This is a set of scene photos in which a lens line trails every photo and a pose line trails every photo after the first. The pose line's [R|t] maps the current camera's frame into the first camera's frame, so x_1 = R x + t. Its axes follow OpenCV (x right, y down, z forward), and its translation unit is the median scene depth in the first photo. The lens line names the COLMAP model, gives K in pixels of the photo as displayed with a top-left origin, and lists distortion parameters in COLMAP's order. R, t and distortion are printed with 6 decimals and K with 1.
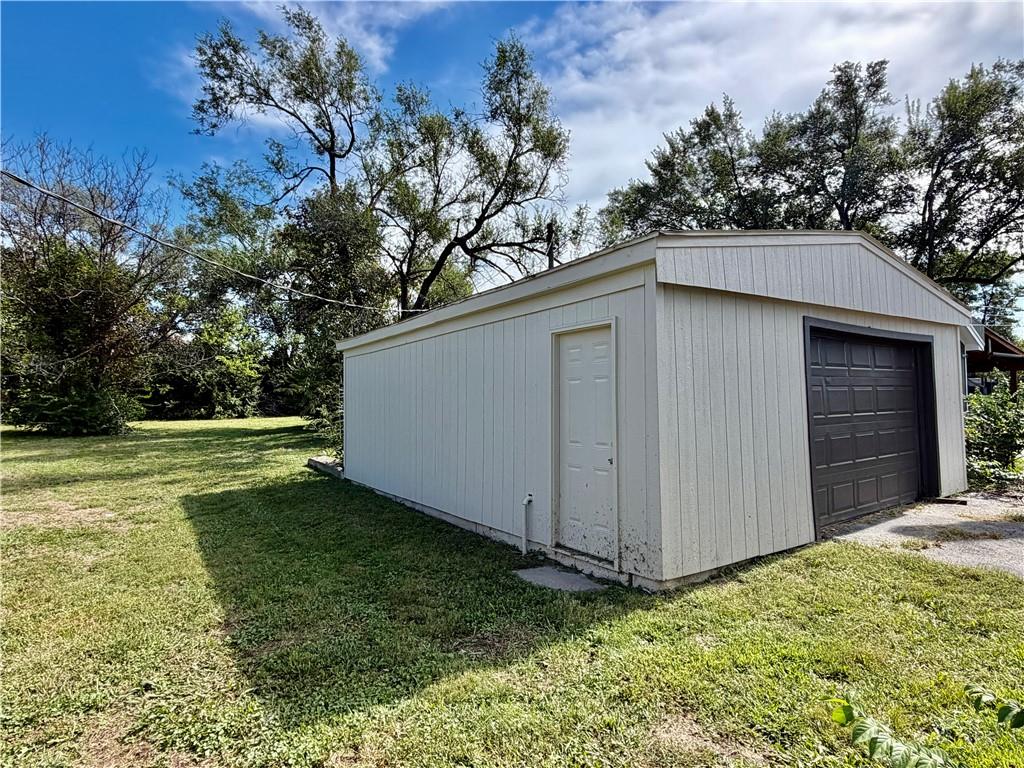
lens RADIAL K [[543.4, 0, 528.8], [0, 543.4, 391.4], [0, 0, 1]] dist [-0.020840, 0.001932]
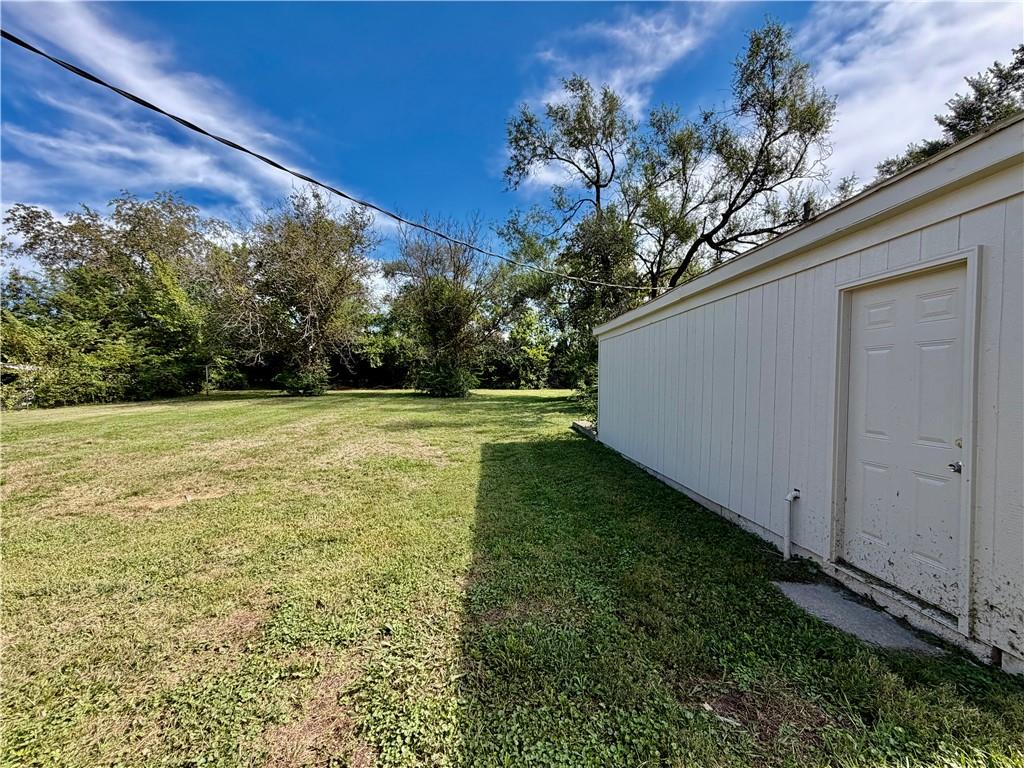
lens RADIAL K [[405.7, 0, 511.2], [0, 405.7, 384.5], [0, 0, 1]] dist [-0.000549, 0.001304]
pose [[0.843922, 0.023186, -0.535965, -0.012032], [-0.006836, 0.999449, 0.032472, 0.003797], [0.536423, -0.023740, 0.843616, 0.078038]]
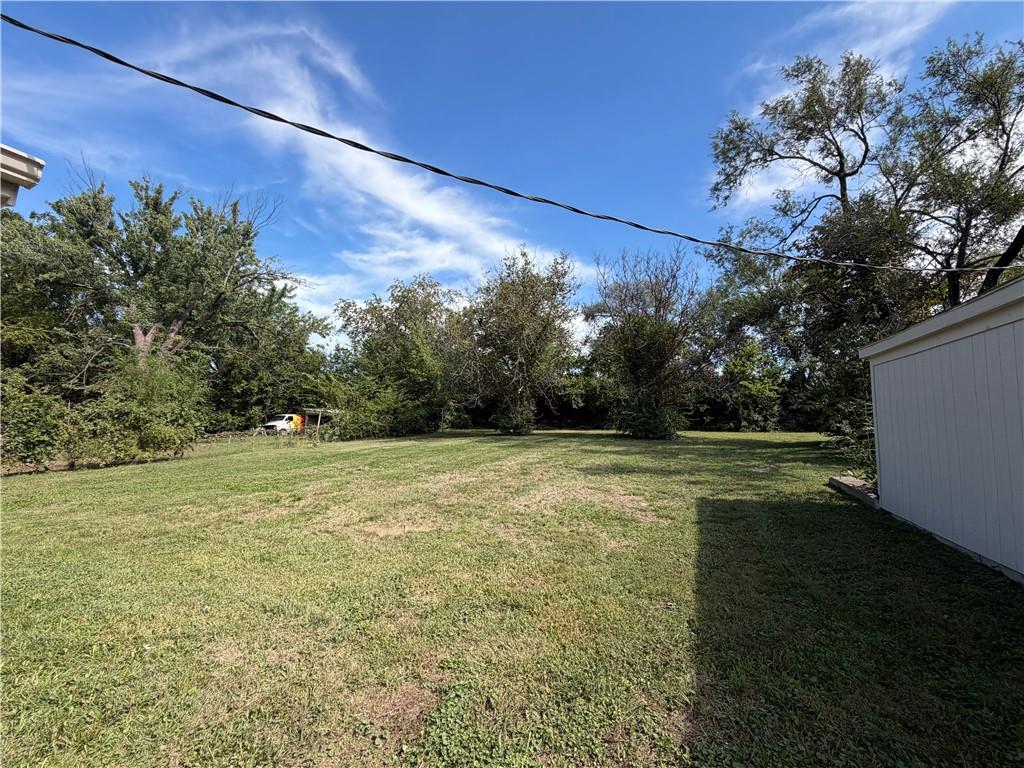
lens RADIAL K [[405.7, 0, 513.8], [0, 405.7, 385.3], [0, 0, 1]] dist [-0.000549, 0.001304]
pose [[0.499291, -0.057427, -0.864529, -0.040408], [0.002674, 0.997898, -0.064742, 0.005369], [0.866430, 0.030013, 0.498395, 0.110524]]
